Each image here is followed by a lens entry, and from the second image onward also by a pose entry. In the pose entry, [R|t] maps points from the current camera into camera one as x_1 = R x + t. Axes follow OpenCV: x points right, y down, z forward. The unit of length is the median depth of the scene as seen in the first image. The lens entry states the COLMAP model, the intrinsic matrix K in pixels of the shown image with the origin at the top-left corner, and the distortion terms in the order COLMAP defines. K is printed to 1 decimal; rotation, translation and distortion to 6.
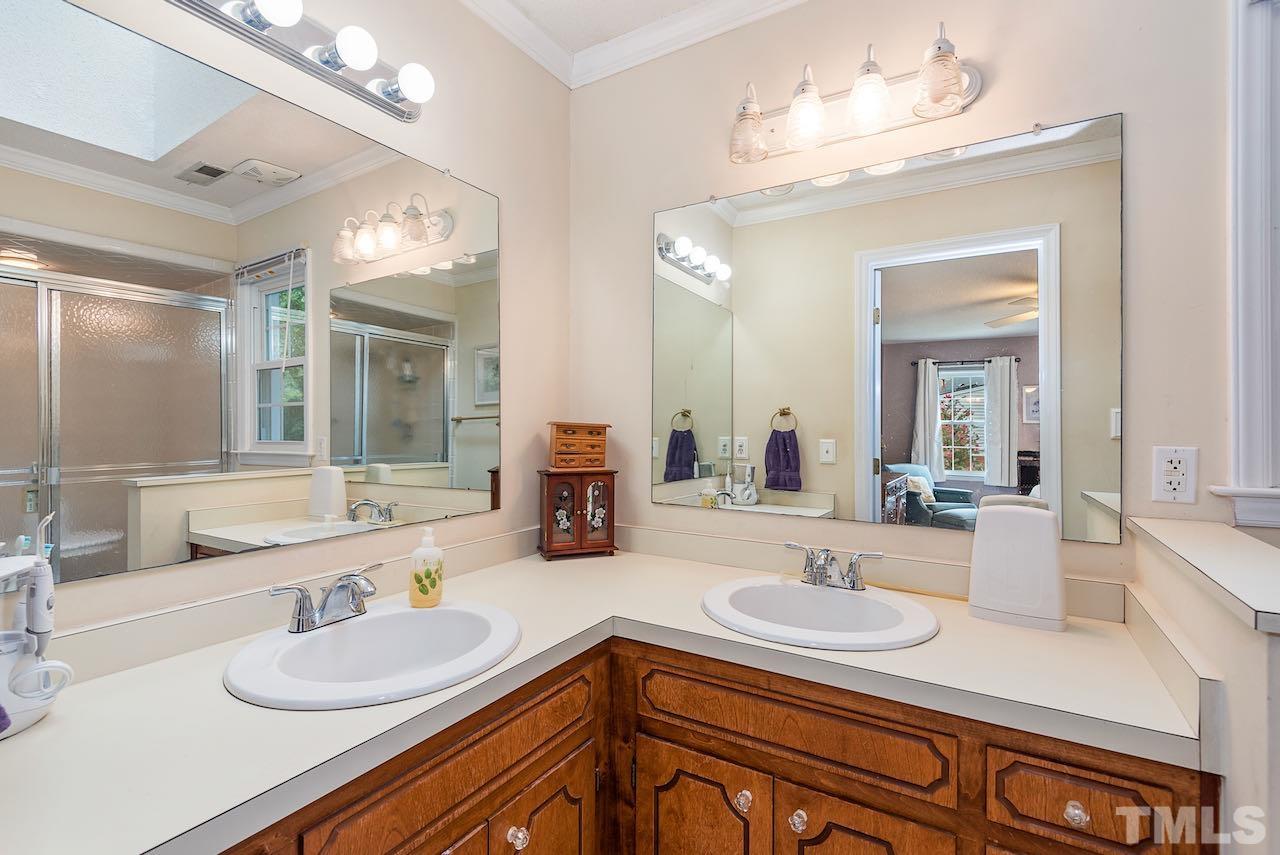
lens RADIAL K [[578.7, 0, 639.2], [0, 578.7, 416.5], [0, 0, 1]] dist [0.028936, -0.017632]
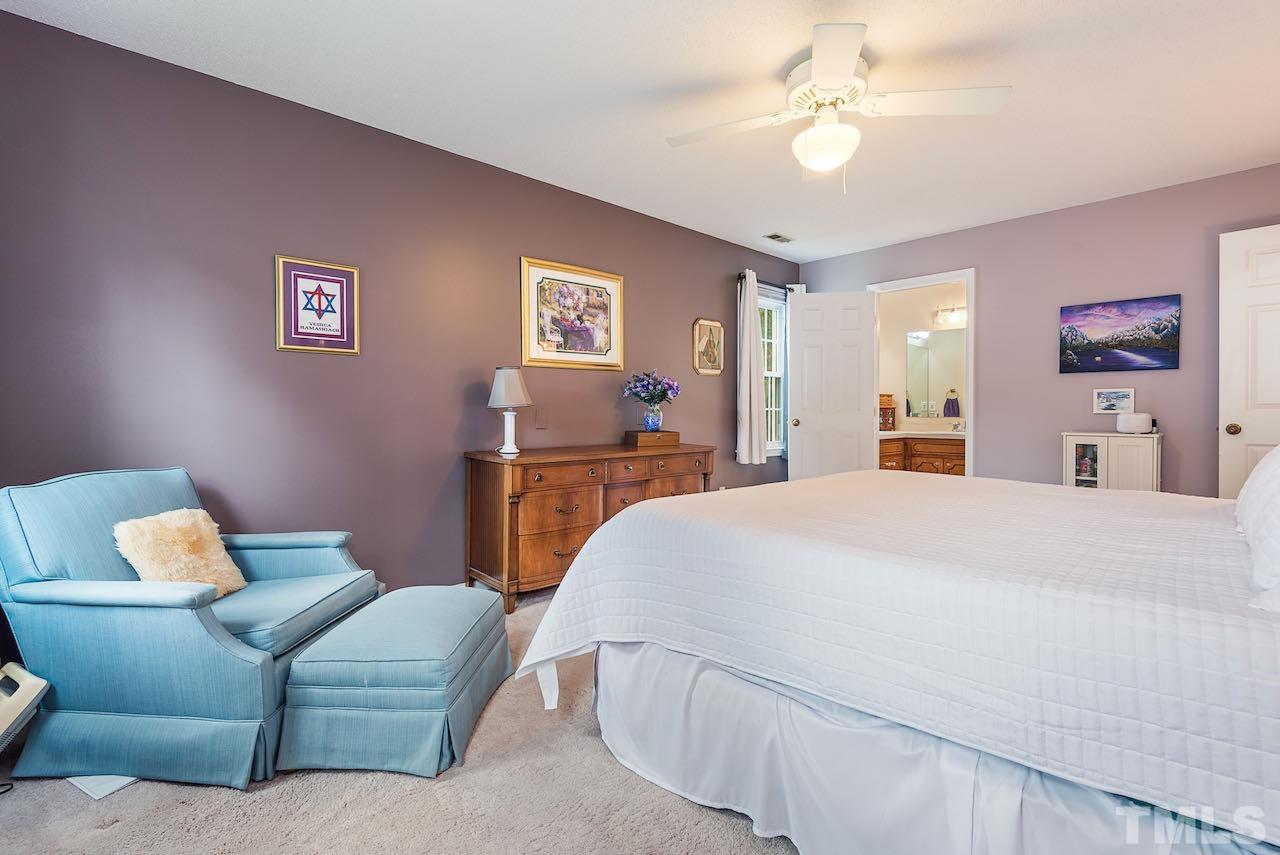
lens RADIAL K [[578.7, 0, 639.2], [0, 578.7, 416.5], [0, 0, 1]] dist [0.028936, -0.017632]
pose [[0.962276, -0.004169, -0.272044, -0.558703], [0.009371, 0.999797, 0.017825, 0.070546], [0.271914, -0.019702, 0.962120, -2.734908]]
